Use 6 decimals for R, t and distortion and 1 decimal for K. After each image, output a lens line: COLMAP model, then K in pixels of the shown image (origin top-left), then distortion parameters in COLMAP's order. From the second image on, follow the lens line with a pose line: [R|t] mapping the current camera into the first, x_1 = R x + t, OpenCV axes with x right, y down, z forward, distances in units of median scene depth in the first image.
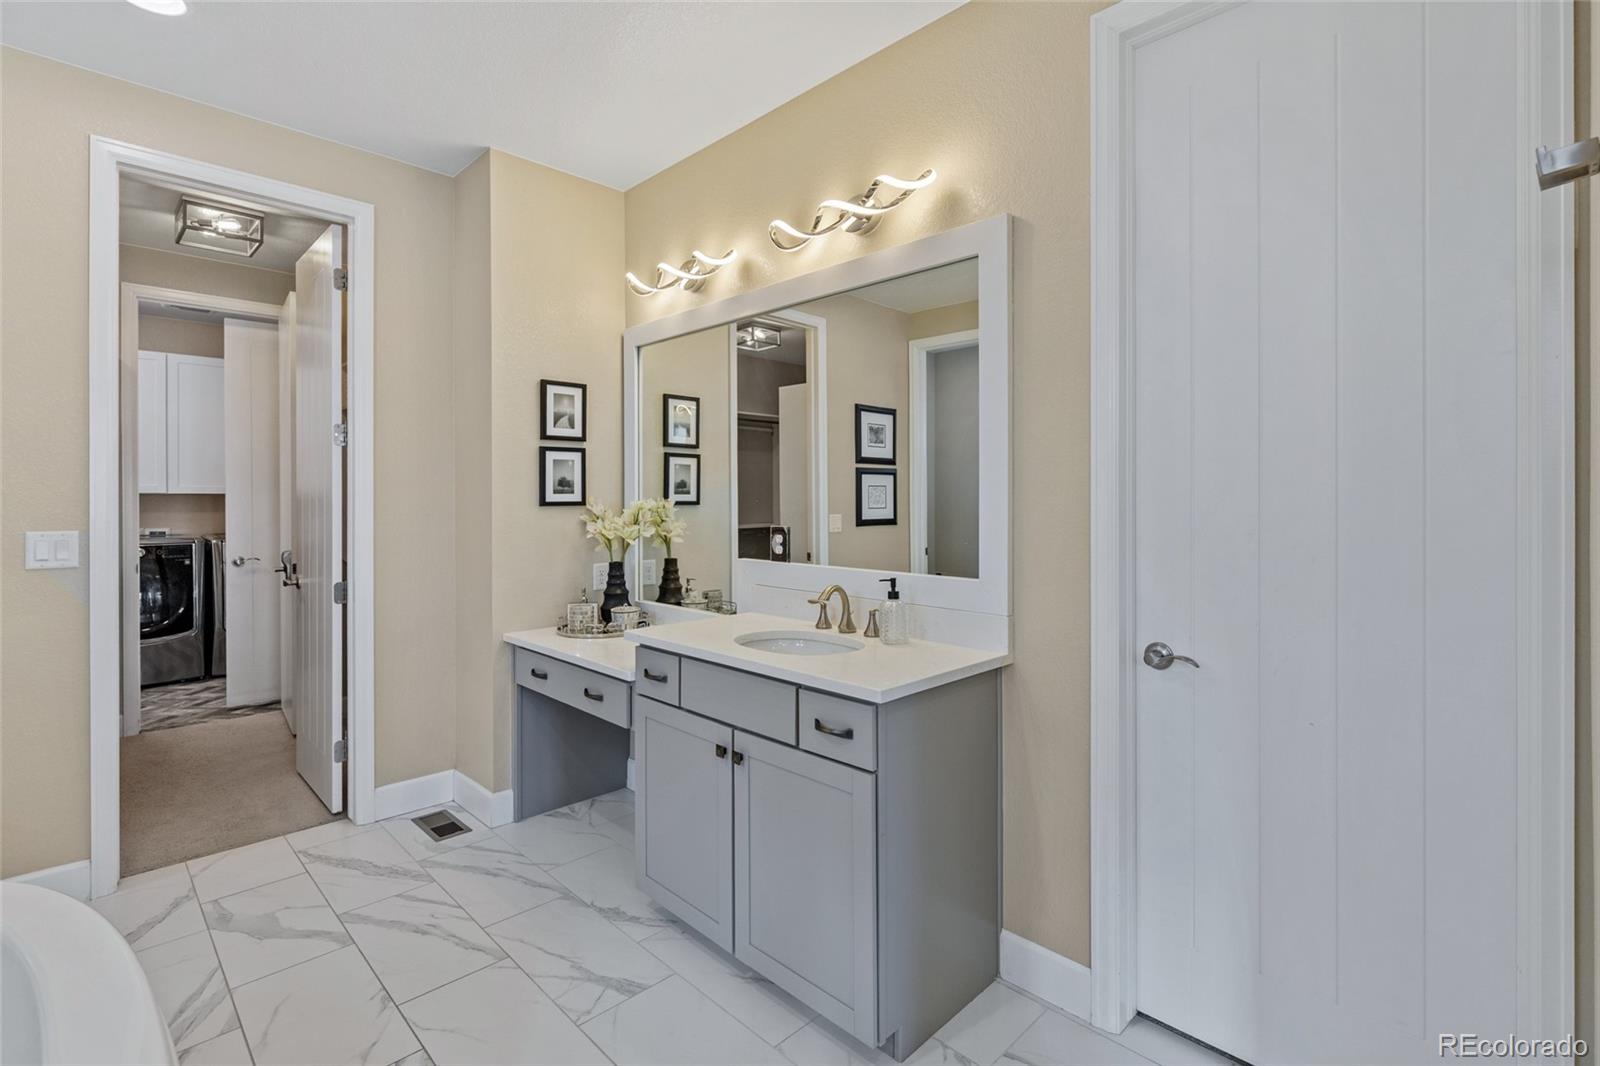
lens RADIAL K [[742.6, 0, 797.9], [0, 742.6, 493.5], [0, 0, 1]] dist [0.002318, 0.000840]
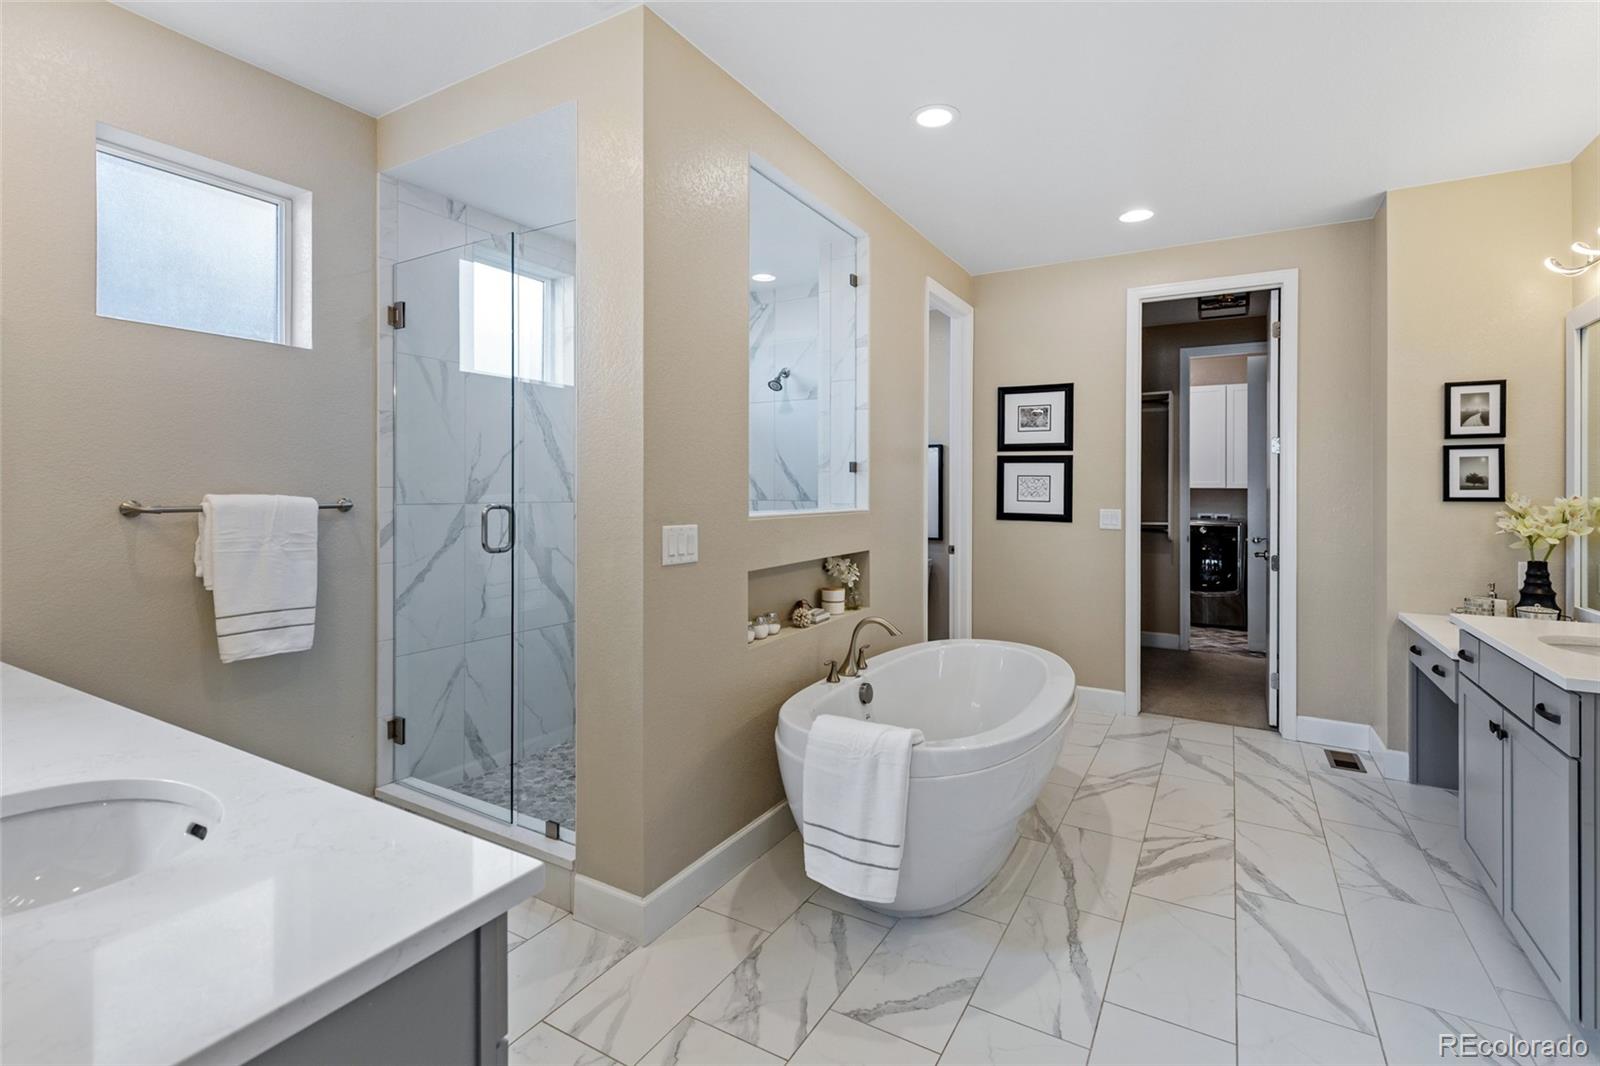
lens RADIAL K [[742.6, 0, 797.9], [0, 742.6, 493.5], [0, 0, 1]] dist [0.002318, 0.000840]
pose [[0.256536, 0.008594, -0.966497, 0.482189], [-0.000925, 0.999962, 0.008646, -0.002896], [0.966534, -0.001324, 0.256534, -0.186462]]
